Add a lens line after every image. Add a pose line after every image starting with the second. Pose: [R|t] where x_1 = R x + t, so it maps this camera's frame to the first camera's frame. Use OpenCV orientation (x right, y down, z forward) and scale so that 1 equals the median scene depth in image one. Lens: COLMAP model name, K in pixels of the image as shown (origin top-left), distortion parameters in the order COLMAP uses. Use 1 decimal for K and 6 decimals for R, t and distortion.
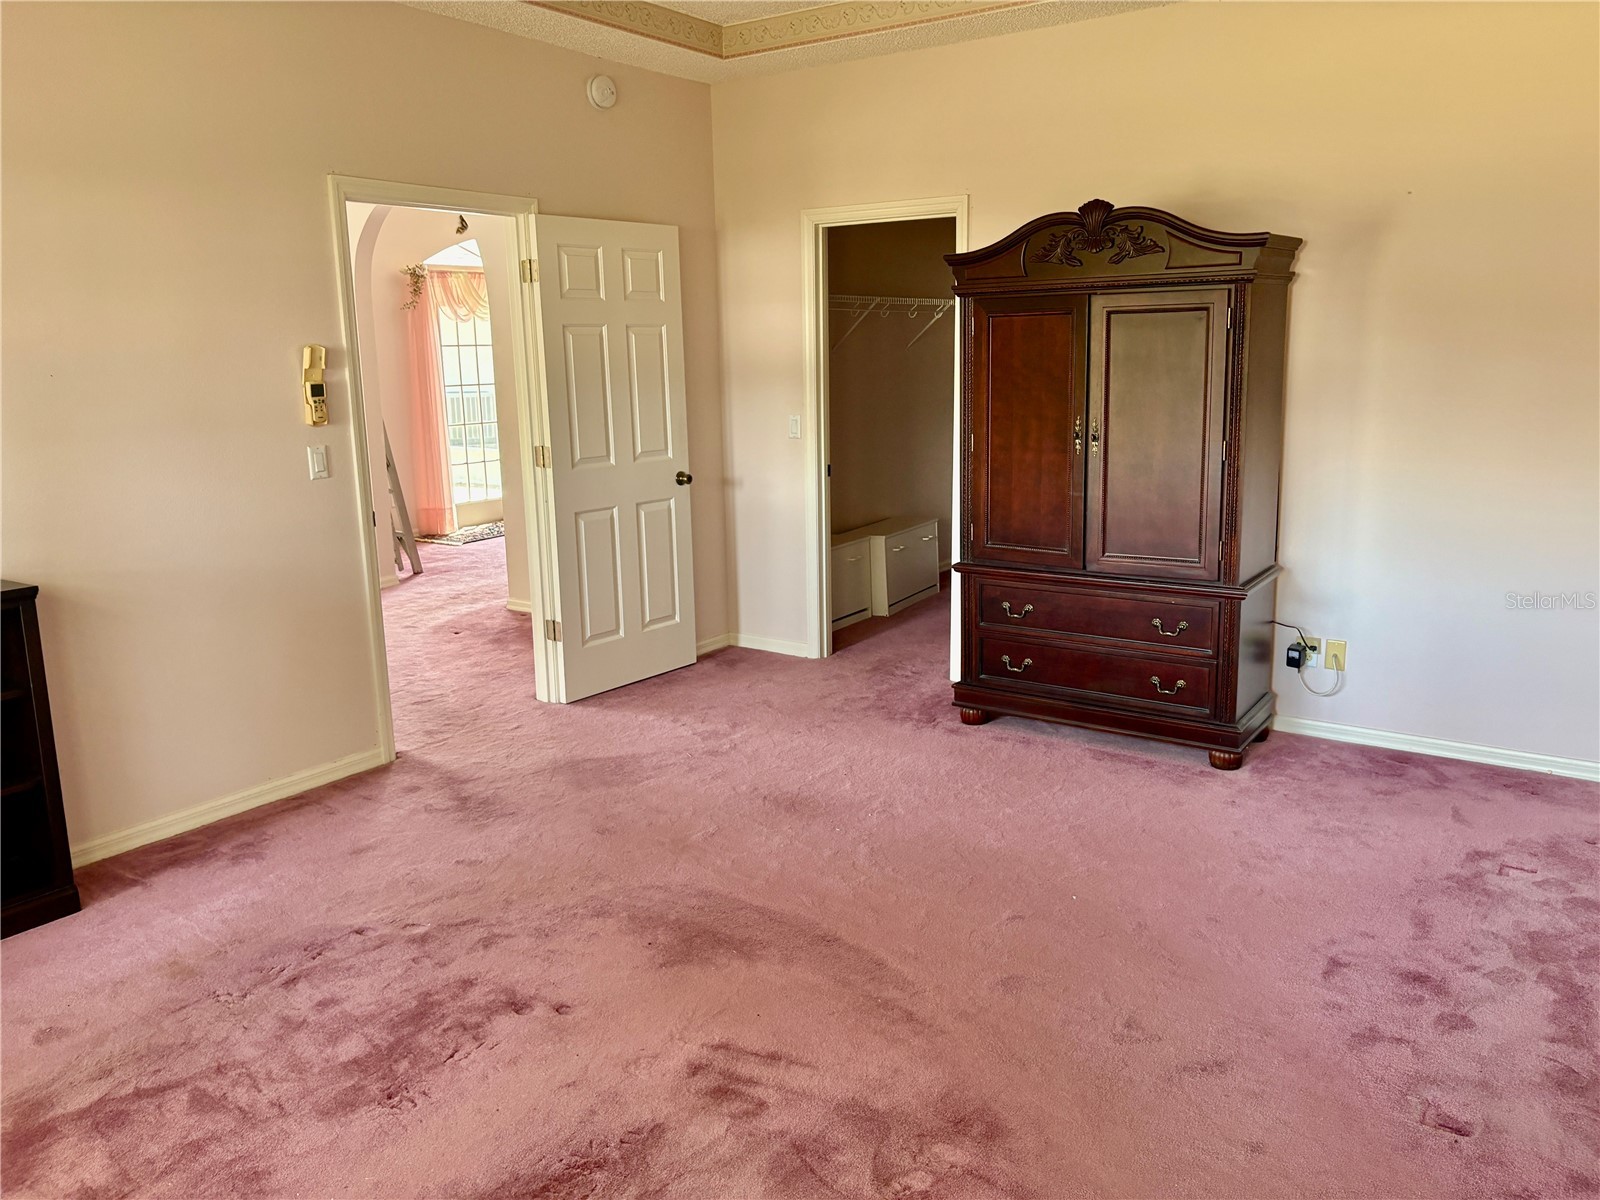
lens RADIAL K [[1220.9, 0, 803.5], [0, 1220.9, 597.7], [0, 0, 1]] dist [0.059185, -0.044365]
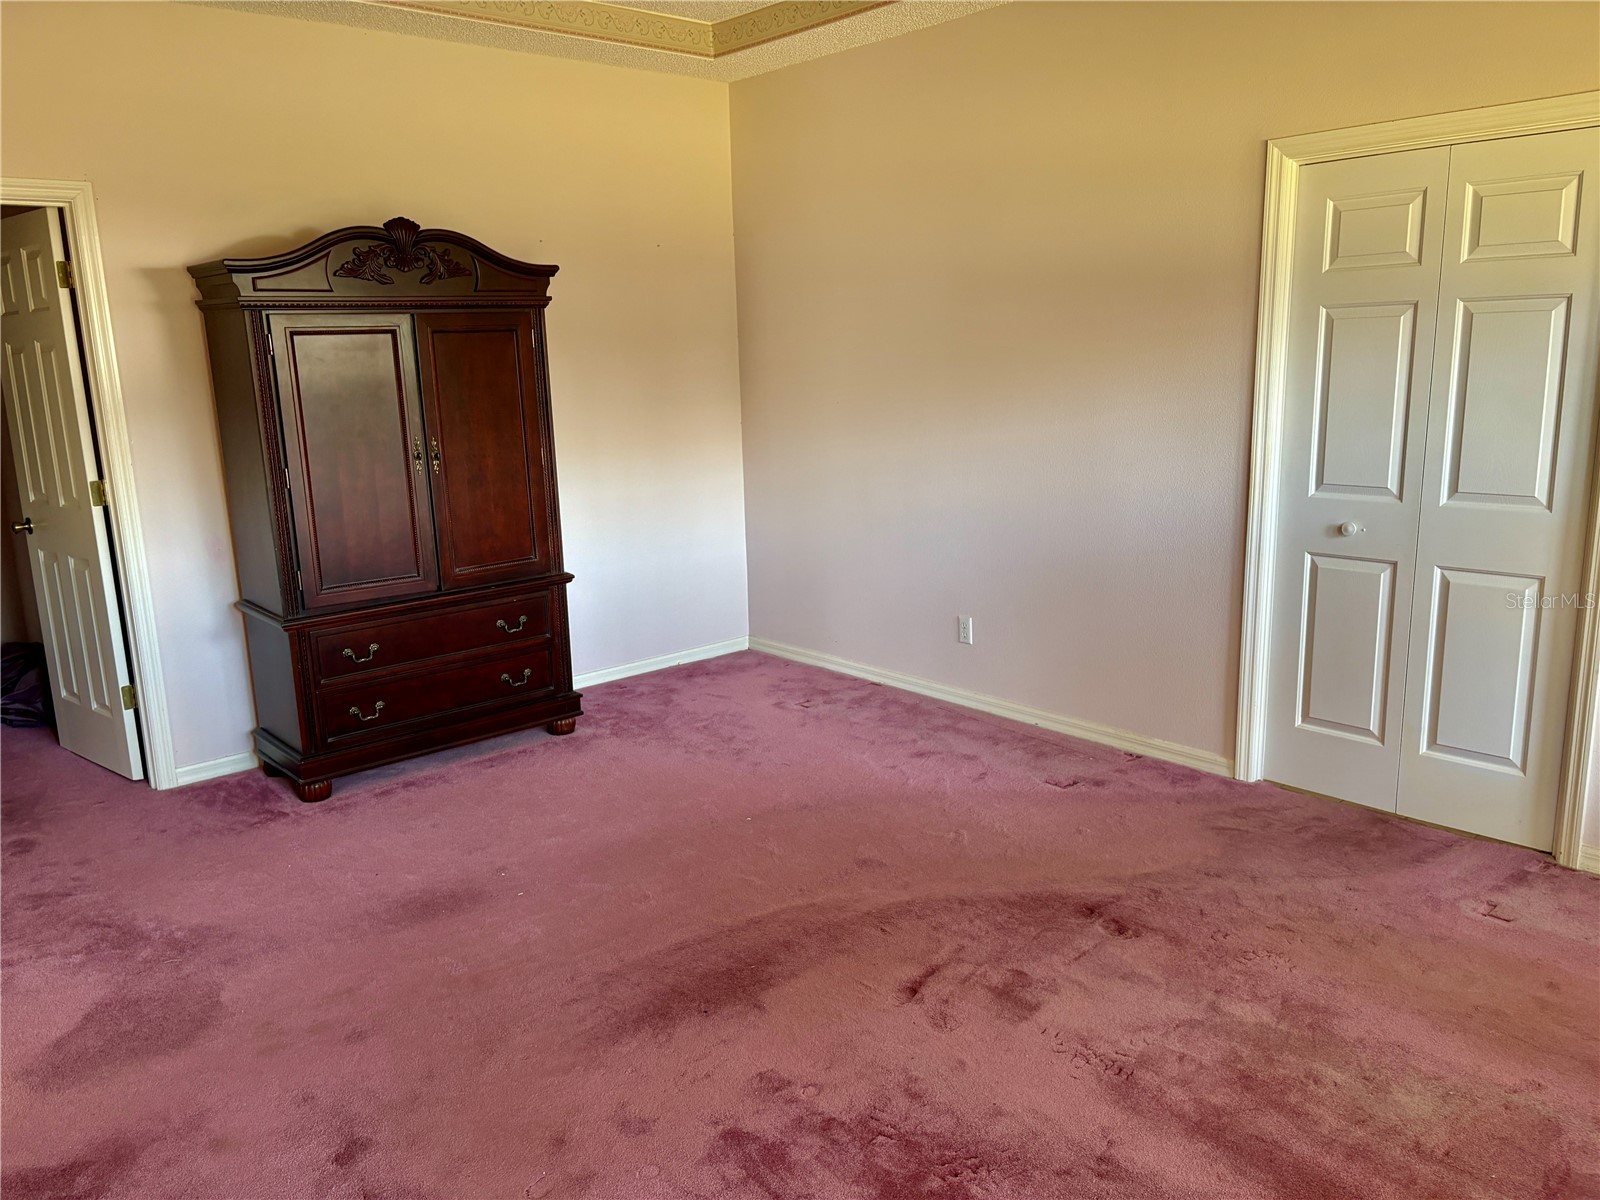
lens RADIAL K [[1220.9, 0, 803.5], [0, 1220.9, 597.7], [0, 0, 1]] dist [0.059185, -0.044365]
pose [[0.234979, -0.185842, 0.954069, -0.665648], [0.226240, 0.965051, 0.132260, -0.082862], [-0.945305, 0.184770, 0.268811, 0.465263]]
